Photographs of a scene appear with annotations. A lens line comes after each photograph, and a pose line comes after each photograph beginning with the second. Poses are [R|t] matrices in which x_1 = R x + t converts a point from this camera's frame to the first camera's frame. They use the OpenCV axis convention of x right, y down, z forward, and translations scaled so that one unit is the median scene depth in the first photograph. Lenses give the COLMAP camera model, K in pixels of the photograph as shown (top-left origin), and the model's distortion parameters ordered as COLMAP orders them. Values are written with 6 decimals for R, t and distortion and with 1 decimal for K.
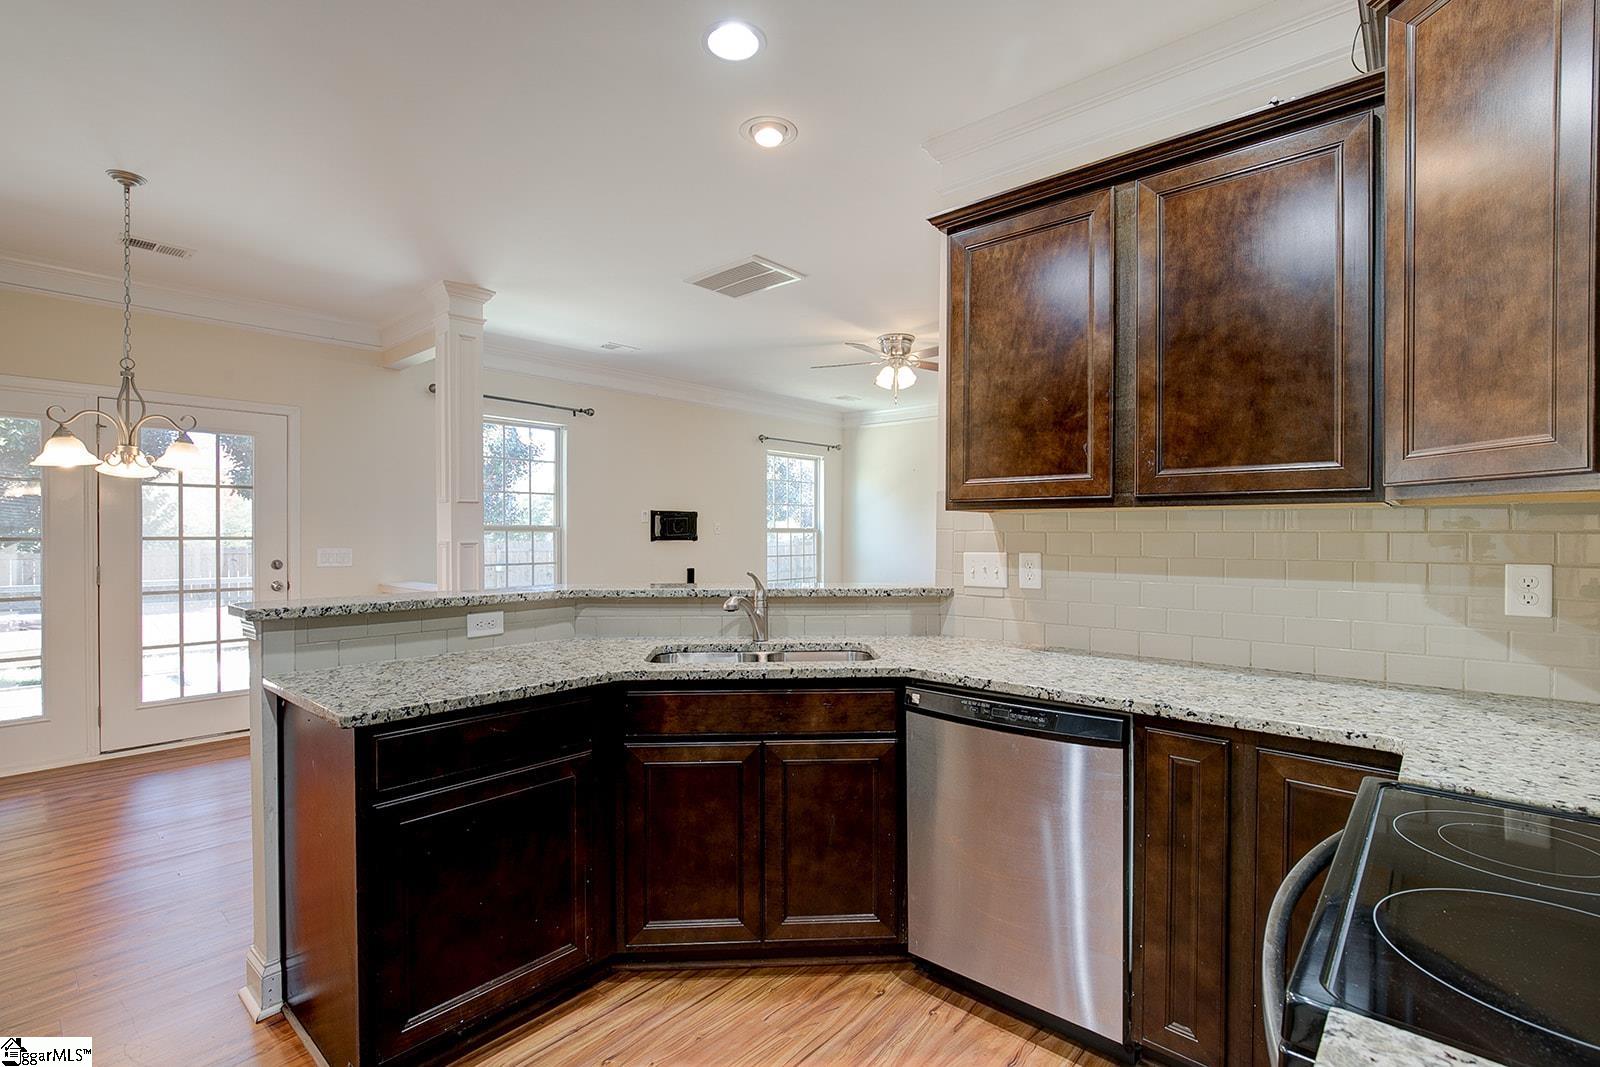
lens RADIAL K [[736.1, 0, 804.3], [0, 736.1, 539.6], [0, 0, 1]] dist [-0.016987, 0.004647]
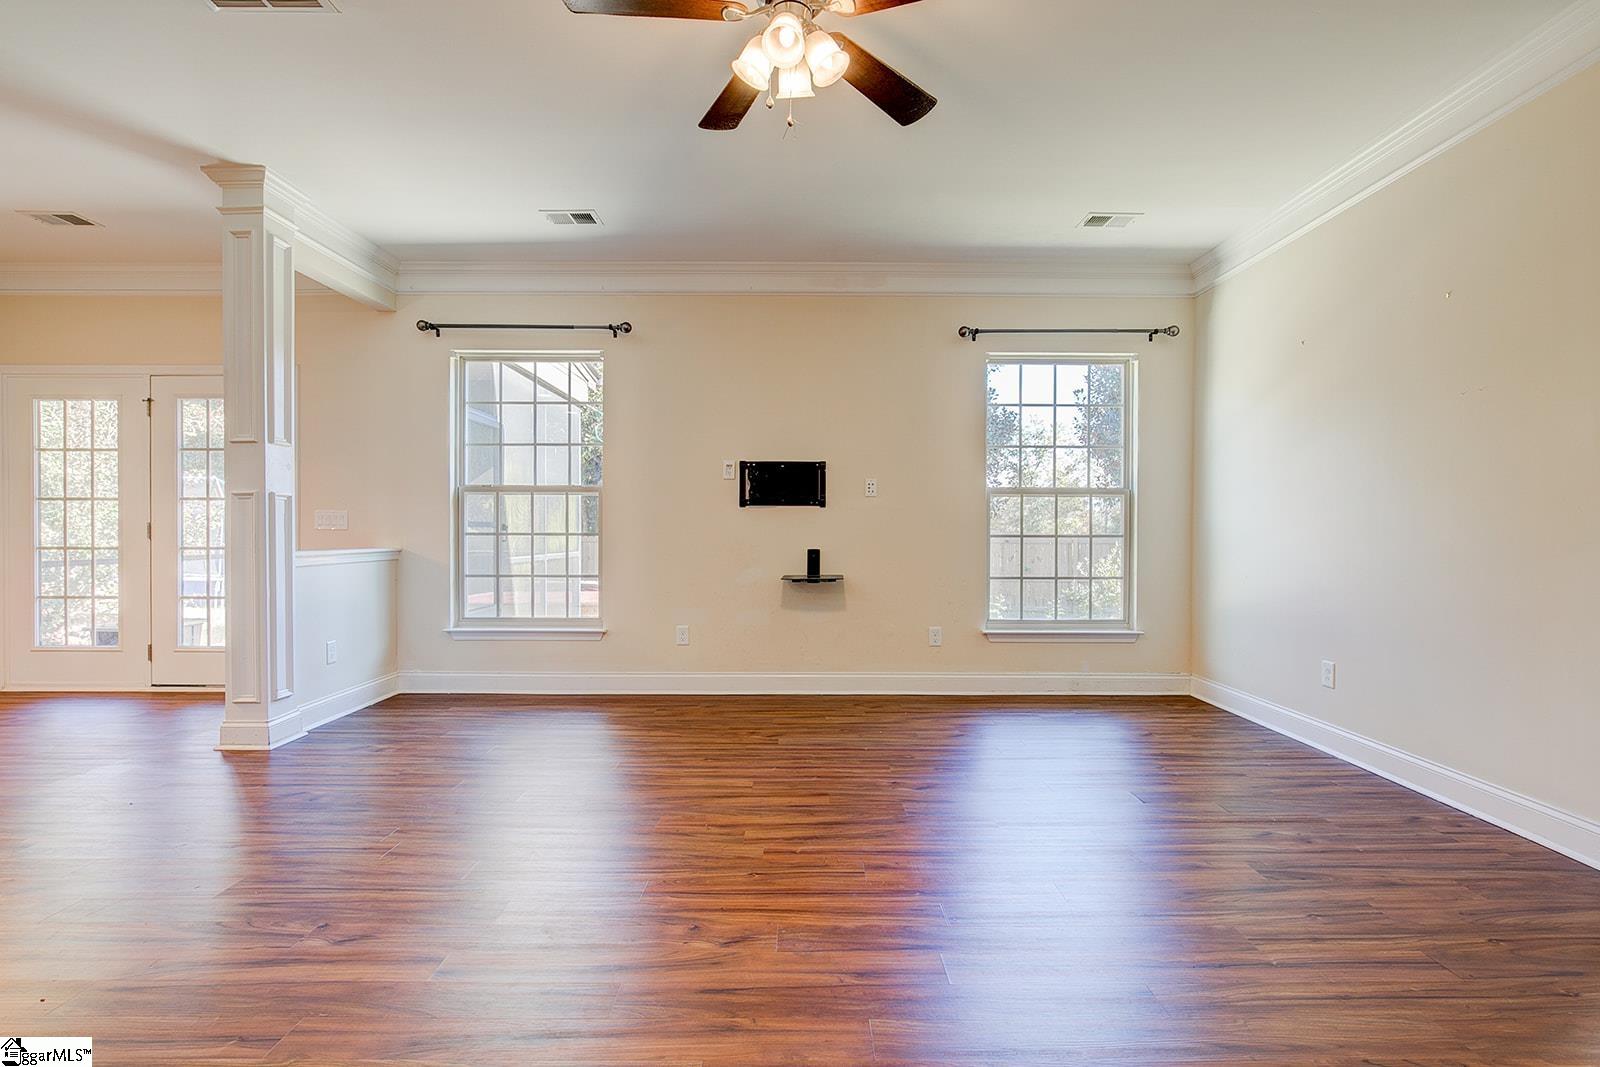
lens RADIAL K [[736.1, 0, 797.6], [0, 736.1, 540.4], [0, 0, 1]] dist [-0.016987, 0.004647]
pose [[0.658425, 0.009656, -0.752584, 0.913833], [-0.008147, 0.999951, 0.005702, 0.076863], [0.752602, 0.002377, 0.658471, 1.614164]]
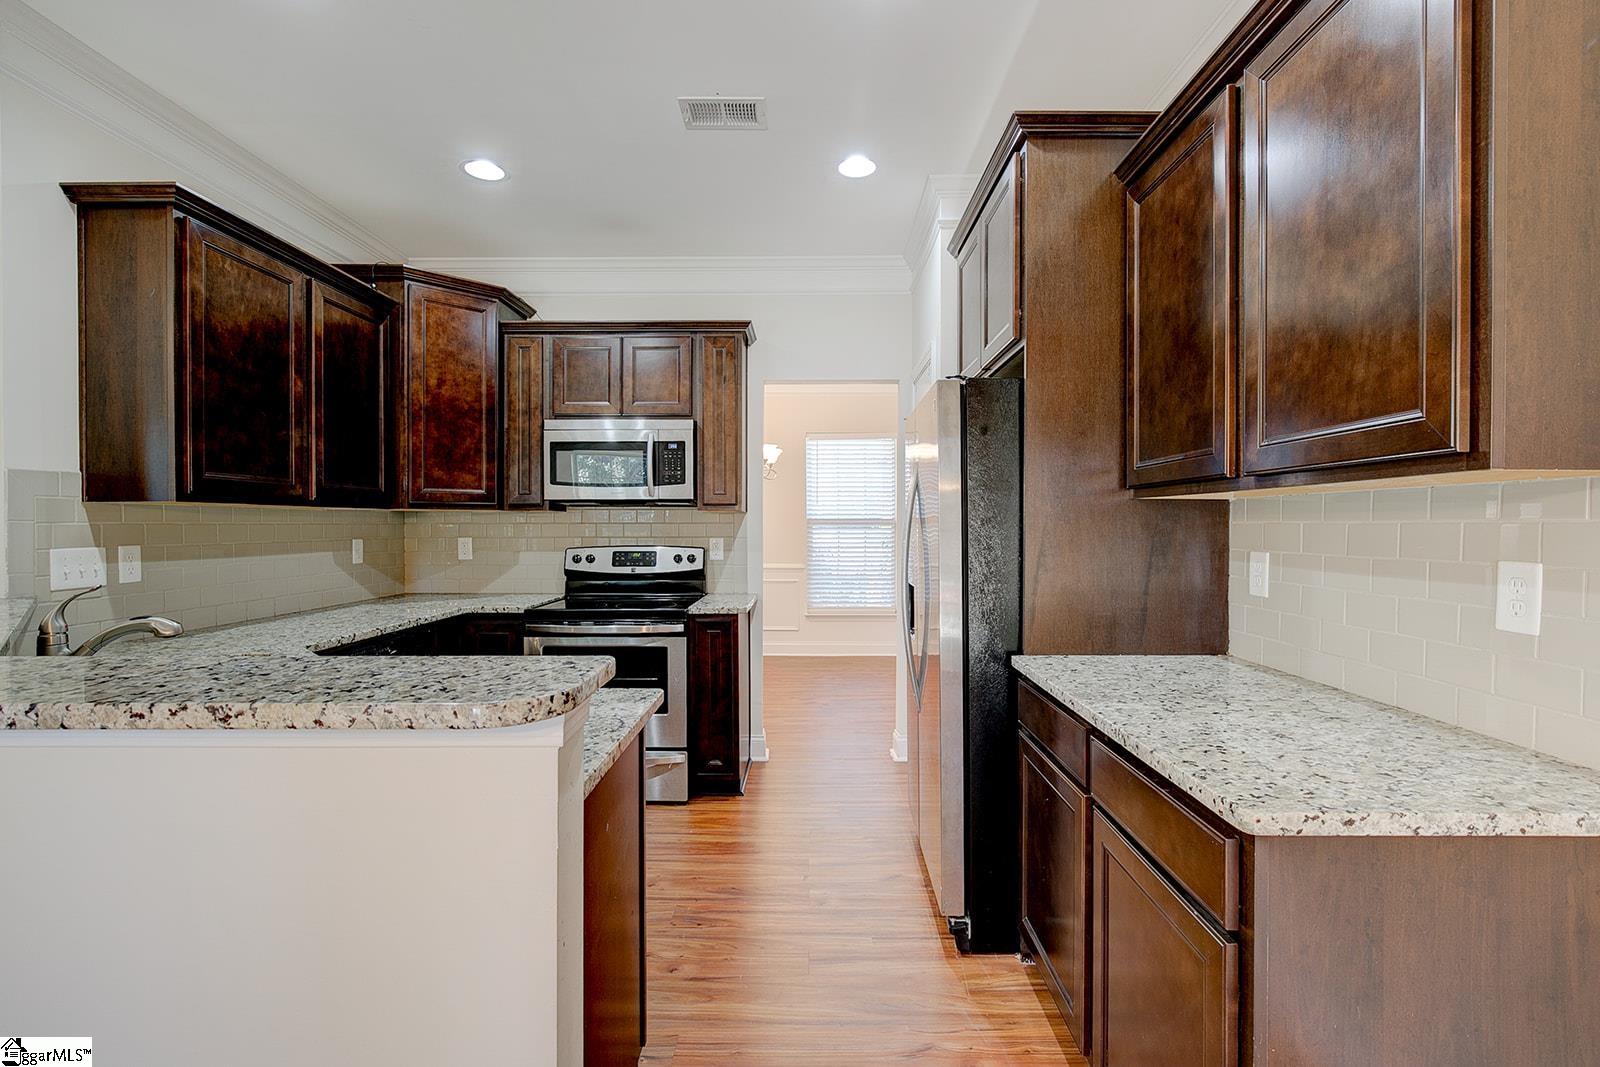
lens RADIAL K [[736.1, 0, 795.4], [0, 736.1, 531.5], [0, 0, 1]] dist [-0.016987, 0.004647]
pose [[-0.653640, -0.010730, 0.756730, -0.977170], [0.005551, 0.999805, 0.018971, -0.013649], [-0.756785, 0.016600, -0.653453, 0.958304]]
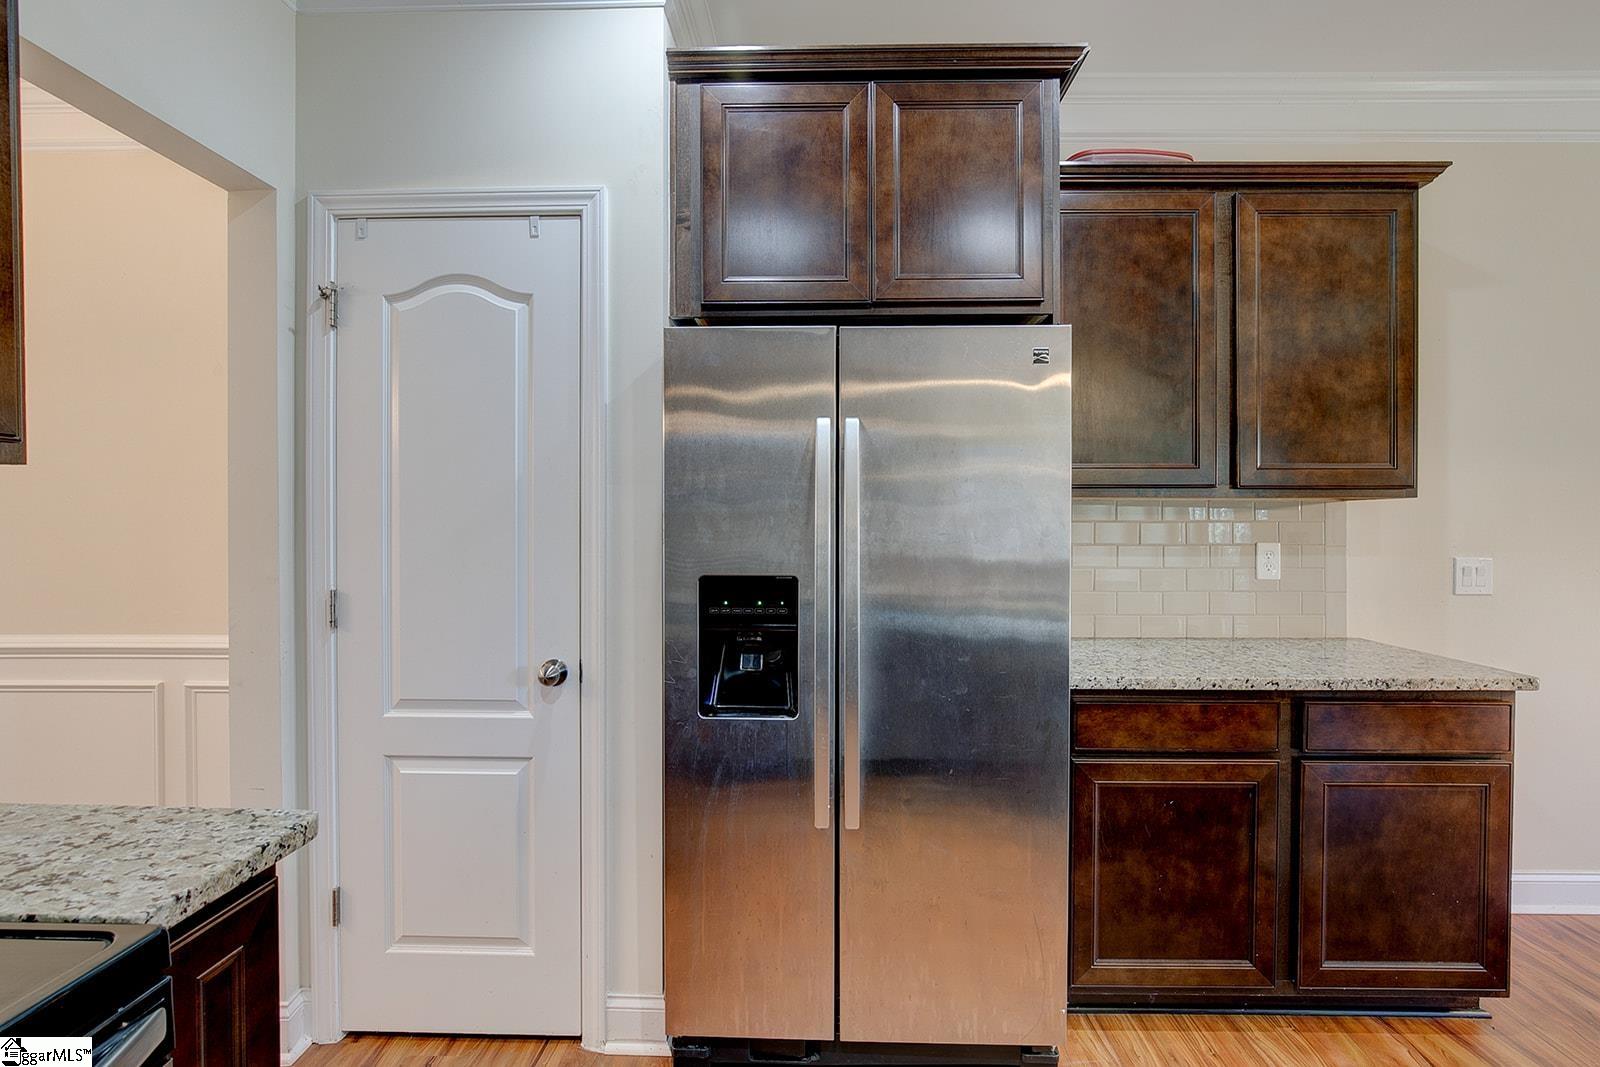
lens RADIAL K [[736.1, 0, 793.9], [0, 736.1, 534.5], [0, 0, 1]] dist [-0.016987, 0.004647]
pose [[-0.762492, 0.003653, -0.646987, 0.157900], [-0.006615, 0.999888, 0.013441, -0.001524], [0.646964, 0.014529, -0.762382, 0.596328]]
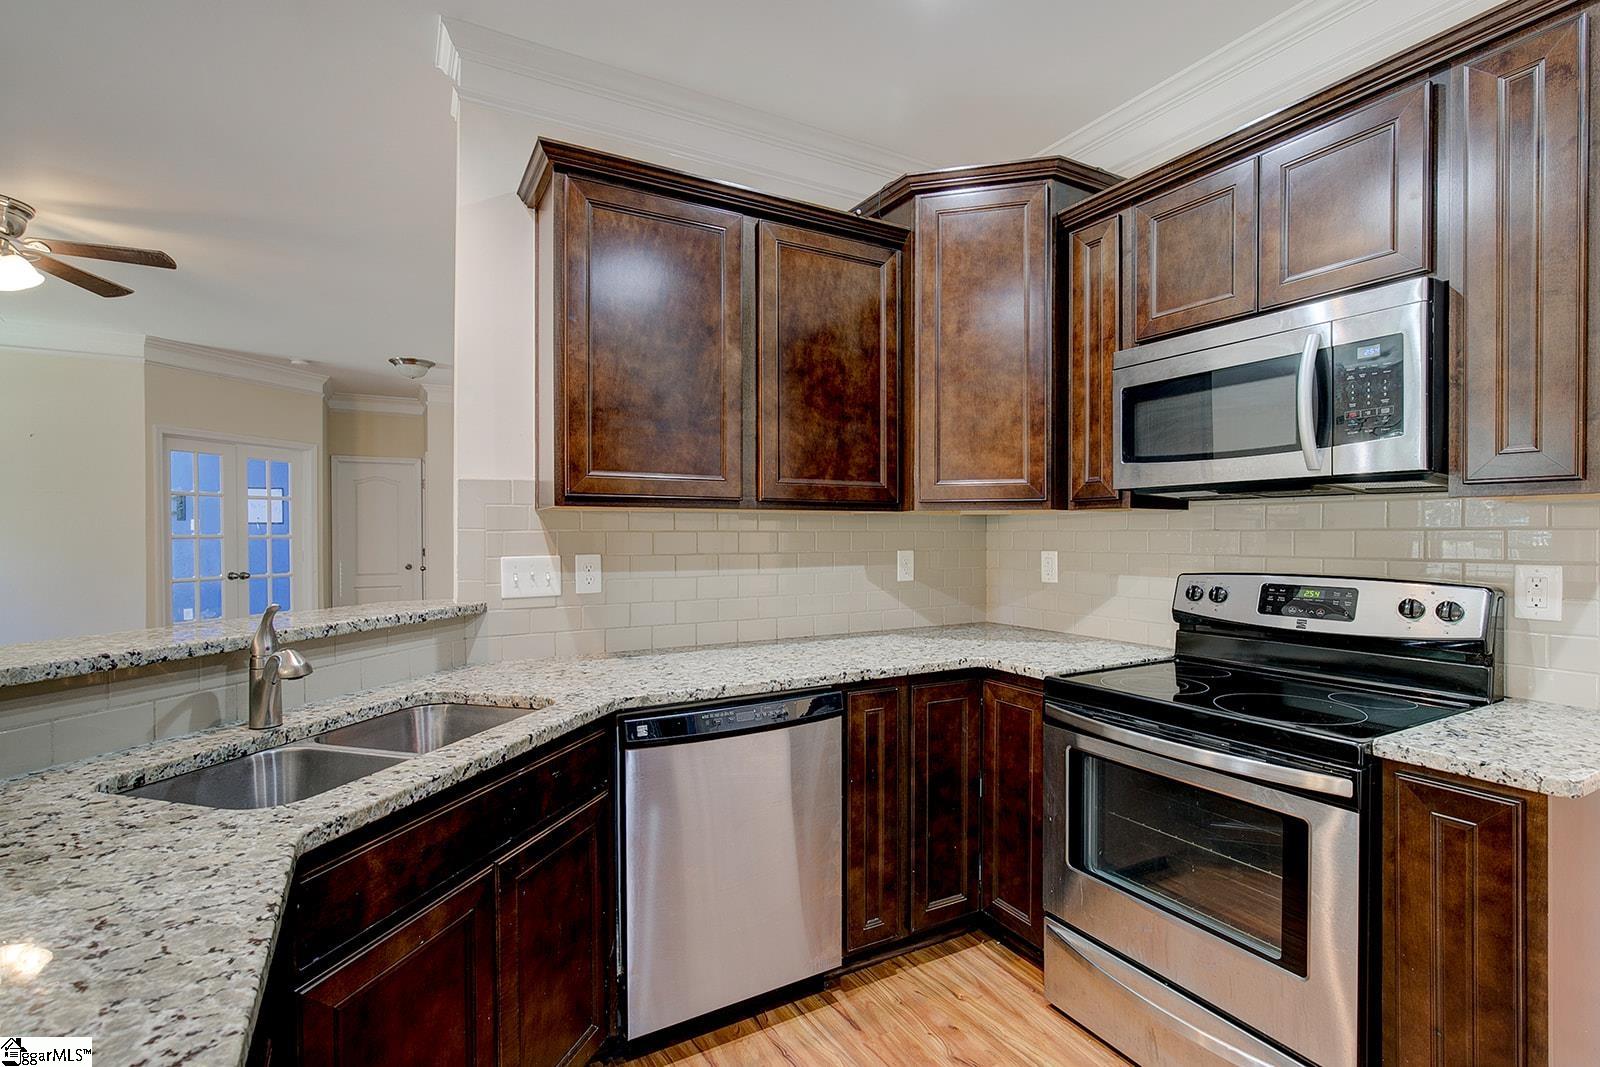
lens RADIAL K [[736.1, 0, 805.9], [0, 736.1, 537.8], [0, 0, 1]] dist [-0.016987, 0.004647]
pose [[0.322758, -0.009432, 0.946435, -0.468189], [0.011294, 0.999918, 0.006114, -0.005264], [-0.946414, 0.008716, 0.322838, 0.447036]]
